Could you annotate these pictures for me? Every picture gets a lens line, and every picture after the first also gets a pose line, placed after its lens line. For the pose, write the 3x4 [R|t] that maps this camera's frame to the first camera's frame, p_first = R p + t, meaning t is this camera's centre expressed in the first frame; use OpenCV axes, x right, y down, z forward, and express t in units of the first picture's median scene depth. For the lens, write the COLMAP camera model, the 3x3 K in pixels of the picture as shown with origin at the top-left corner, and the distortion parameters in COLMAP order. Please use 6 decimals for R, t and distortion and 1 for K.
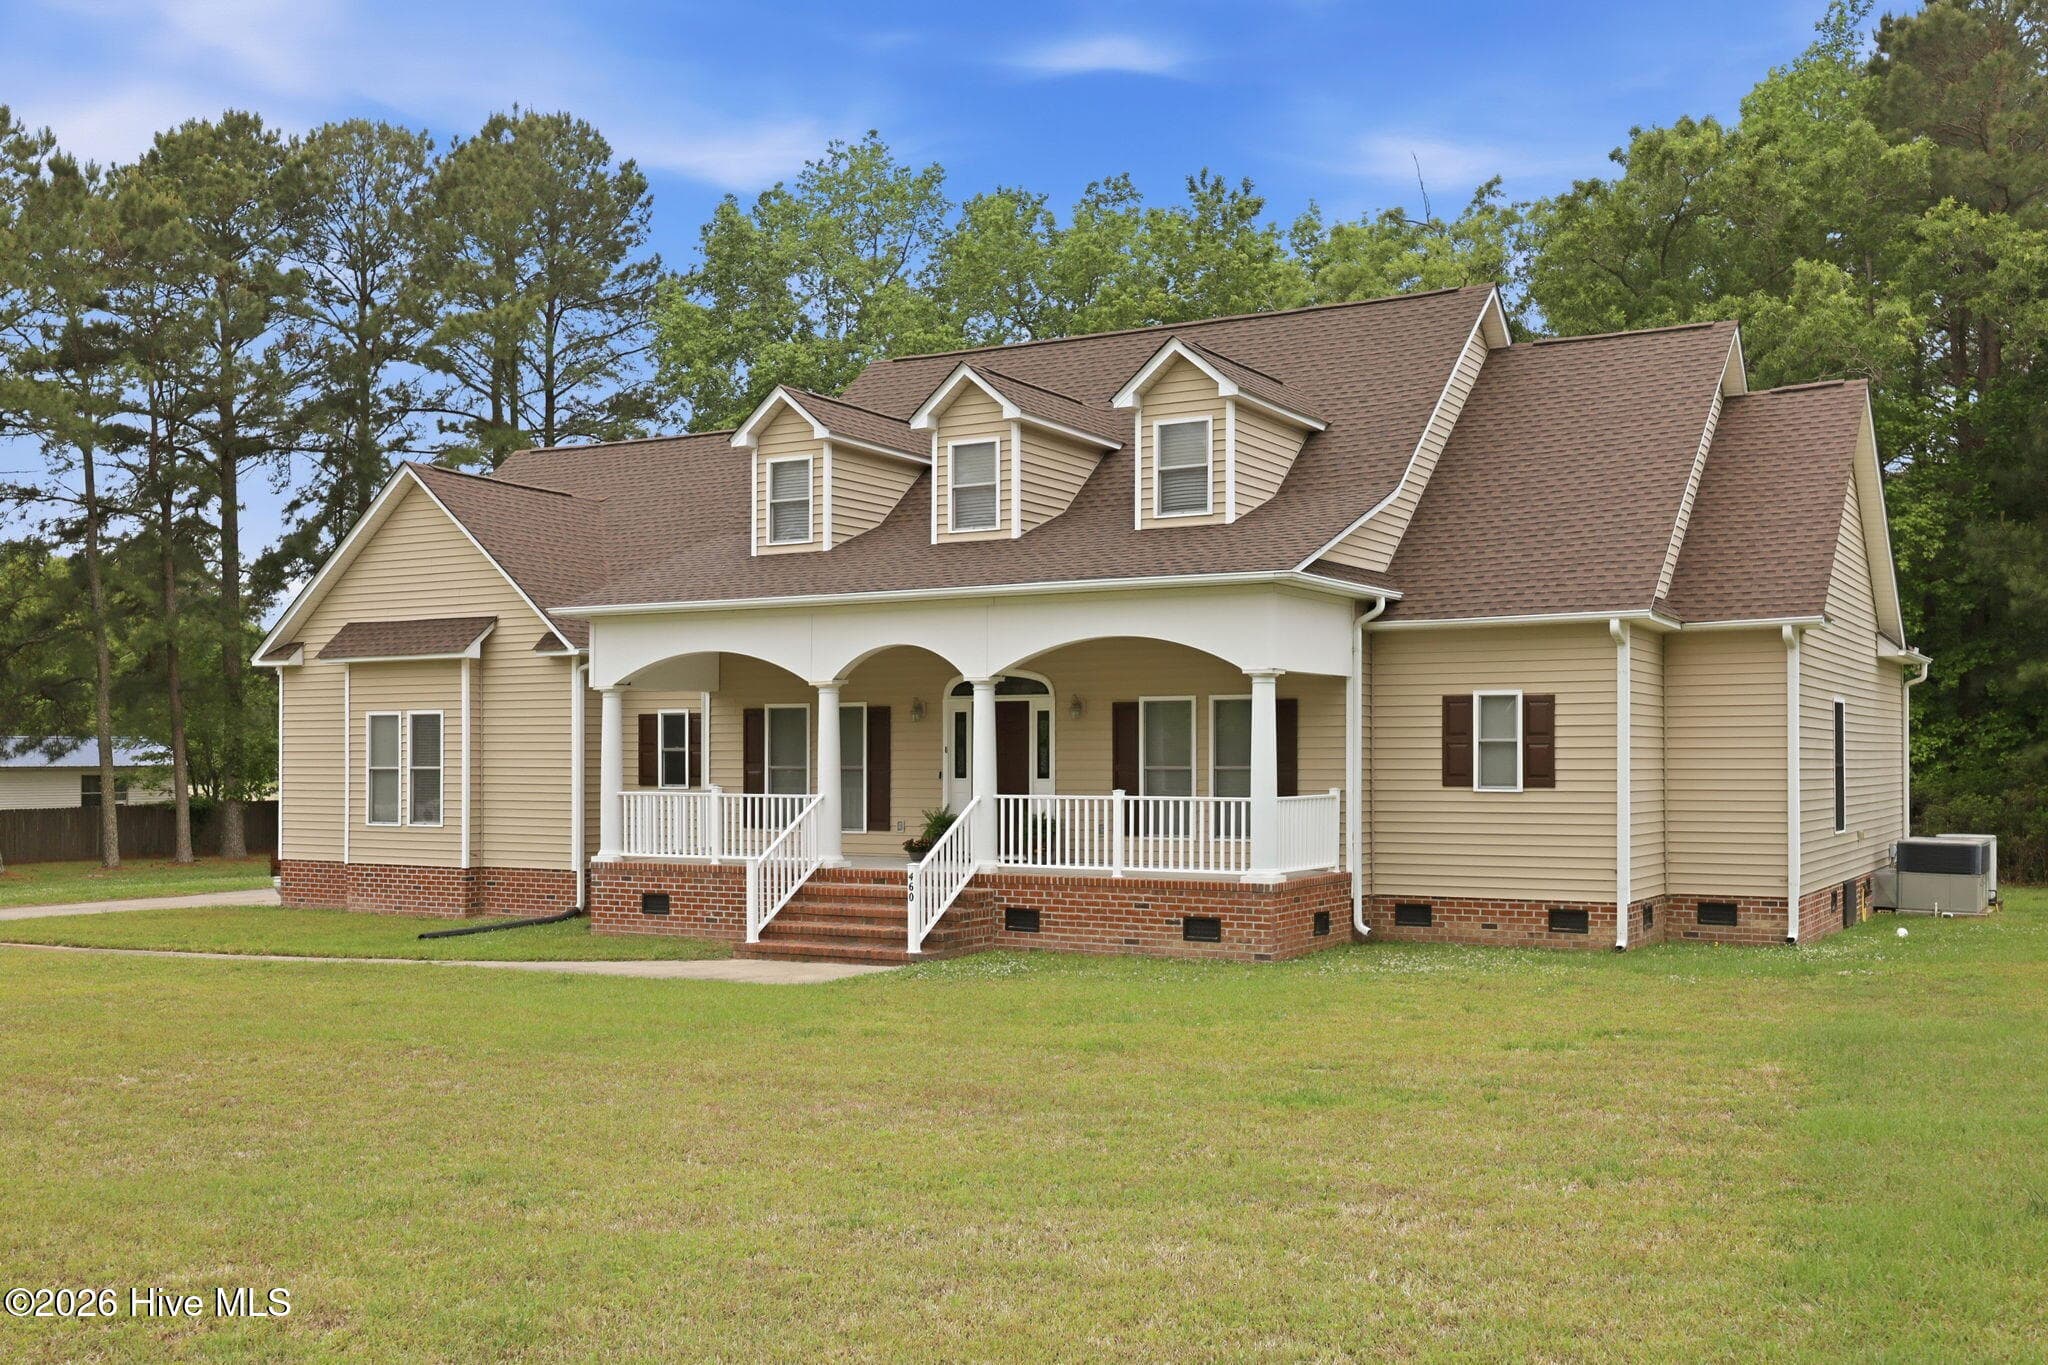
lens RADIAL K [[2028.9, 0, 939.1], [0, 2028.9, 684.2], [0, 0, 1]] dist [-0.054776, 0.001067]
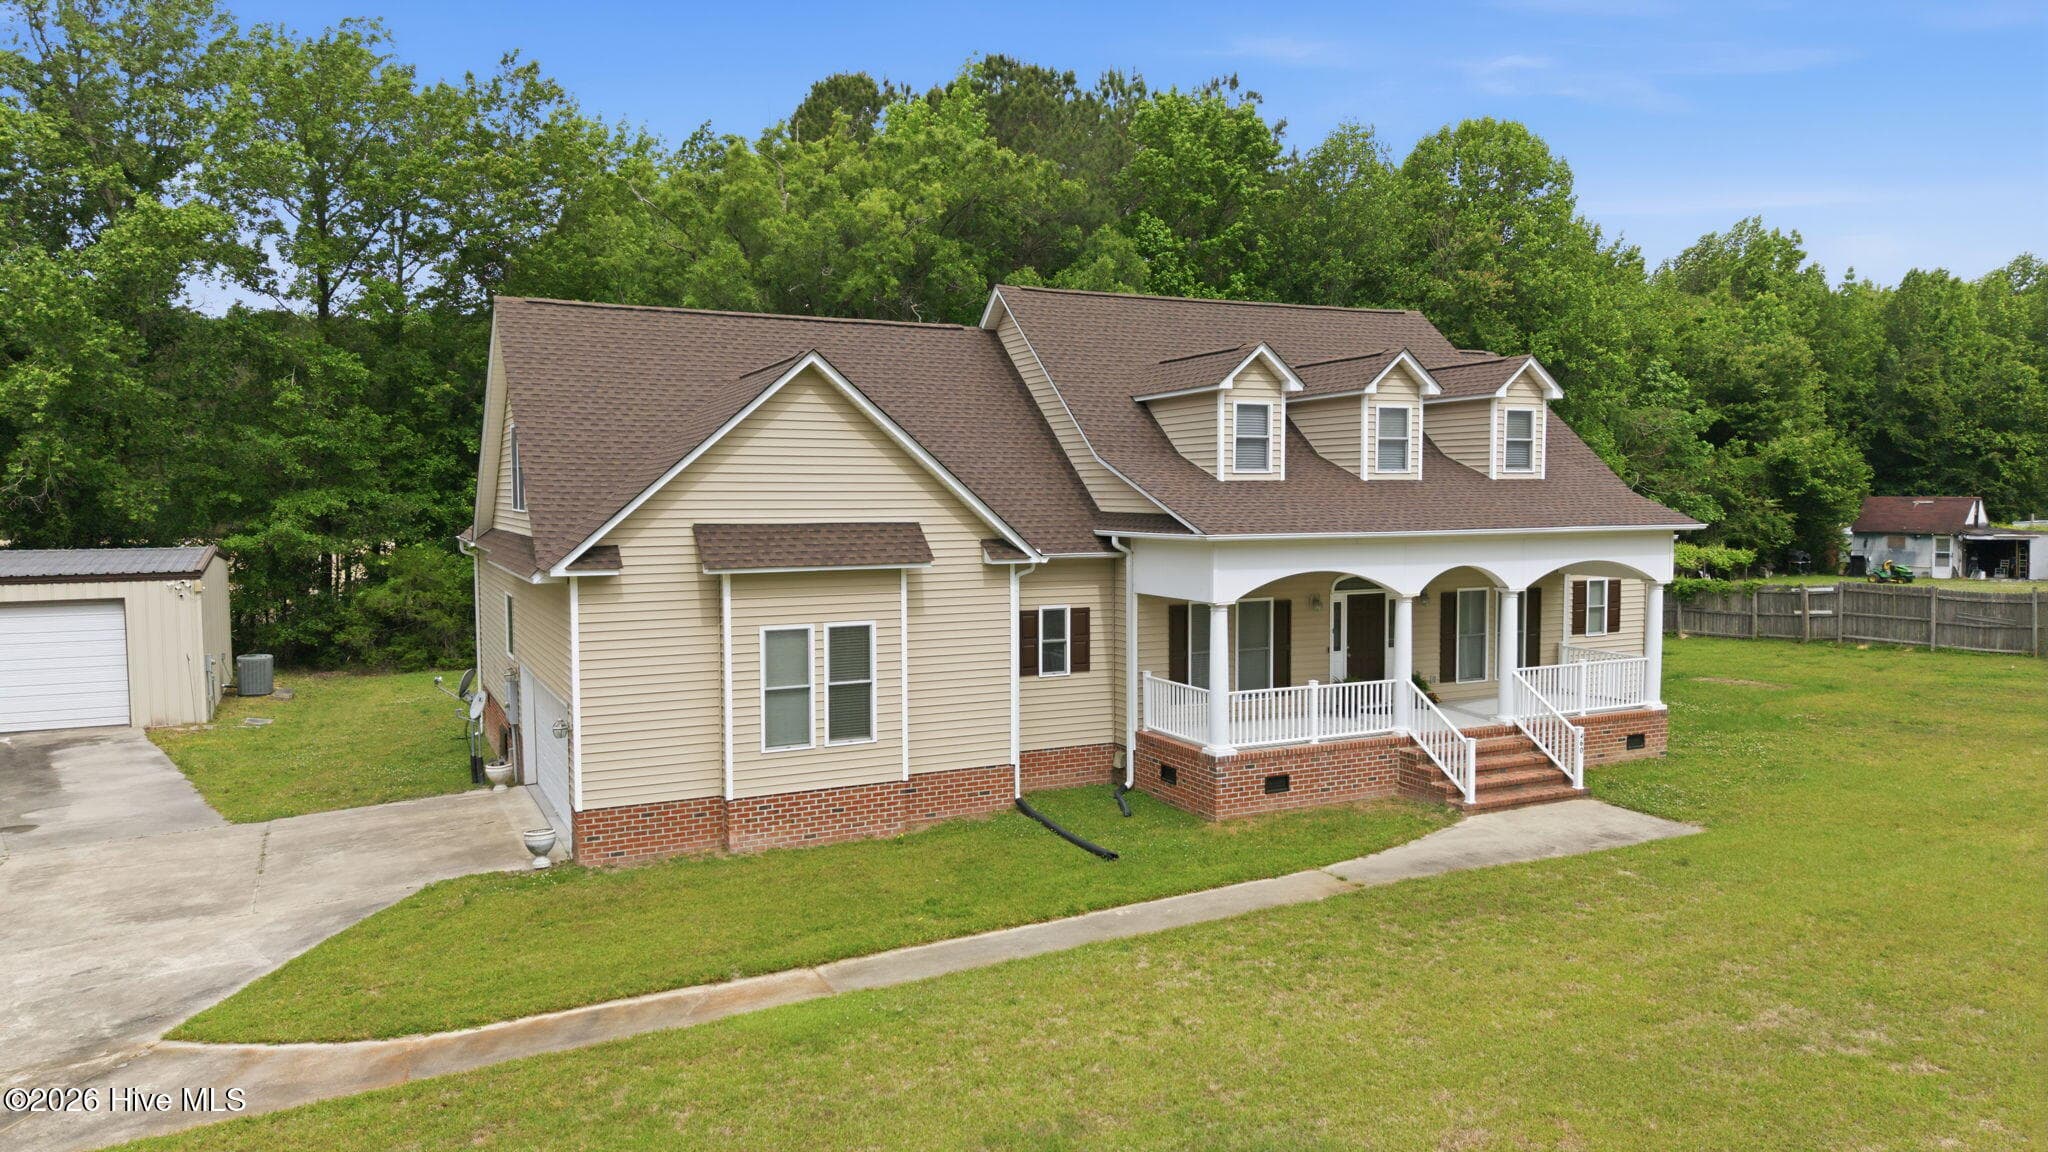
lens RADIAL K [[1402.0, 0, 1009.2], [0, 1402.0, 570.4], [0, 0, 1]] dist [0.034047, -0.003202]
pose [[0.520285, -0.056574, 0.852117, -0.922135], [-0.030558, 0.995931, 0.084781, -0.082069], [-0.853446, -0.070149, 0.516439, 0.720216]]
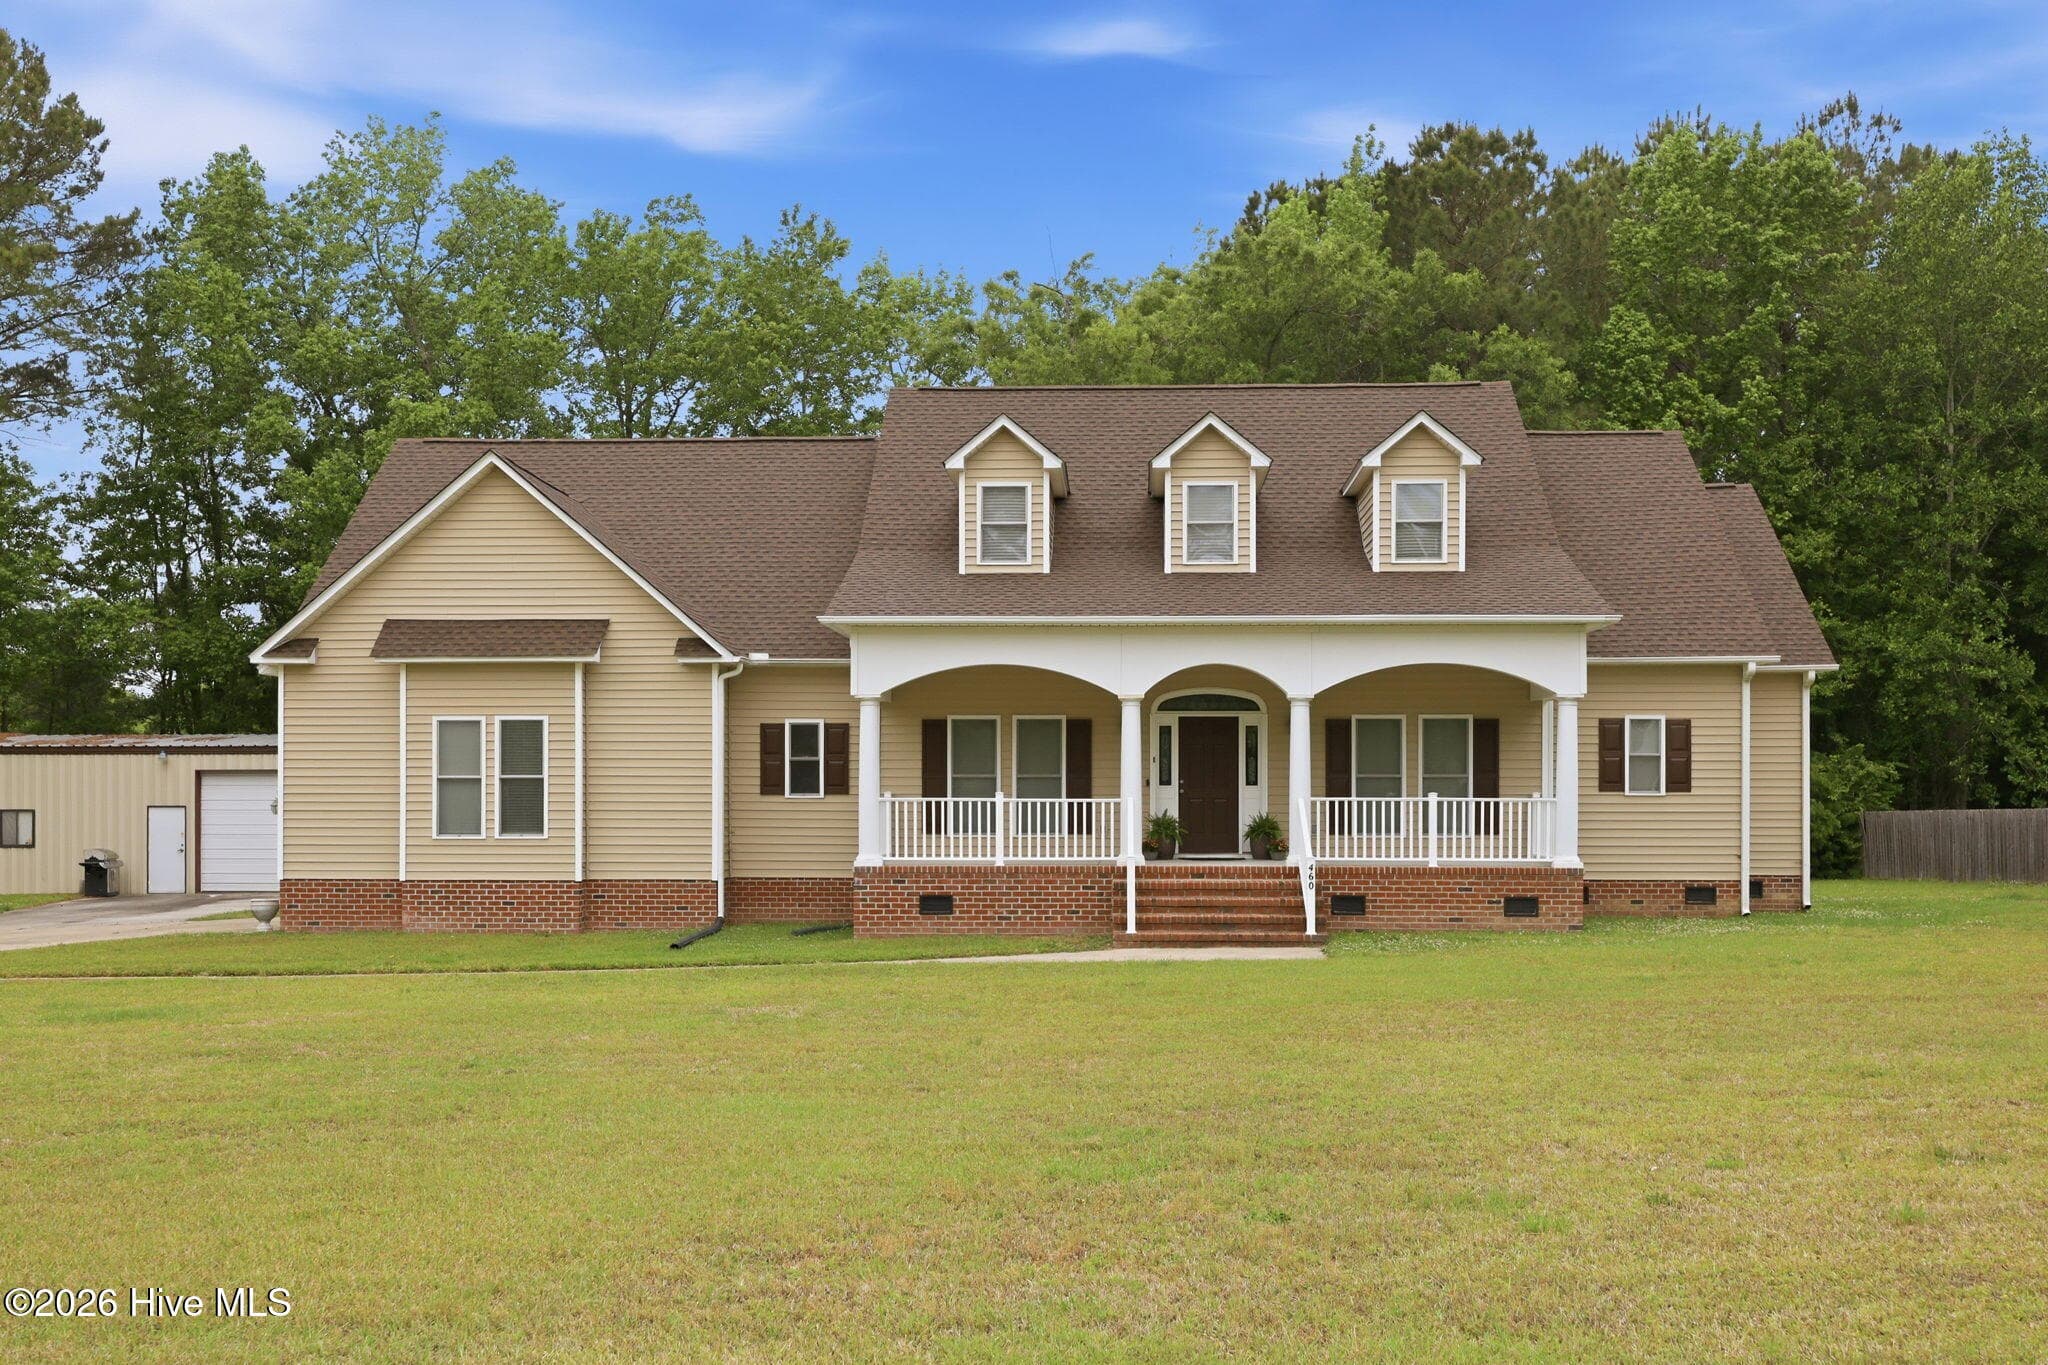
lens RADIAL K [[2059.3, 0, 969.0], [0, 2059.3, 779.4], [0, 0, 1]] dist [-0.013883, -0.013033]
pose [[0.879272, 0.004185, 0.476301, -0.632935], [-0.019595, 0.999433, 0.027392, 0.014530], [-0.475916, -0.033418, 0.878856, 0.063302]]
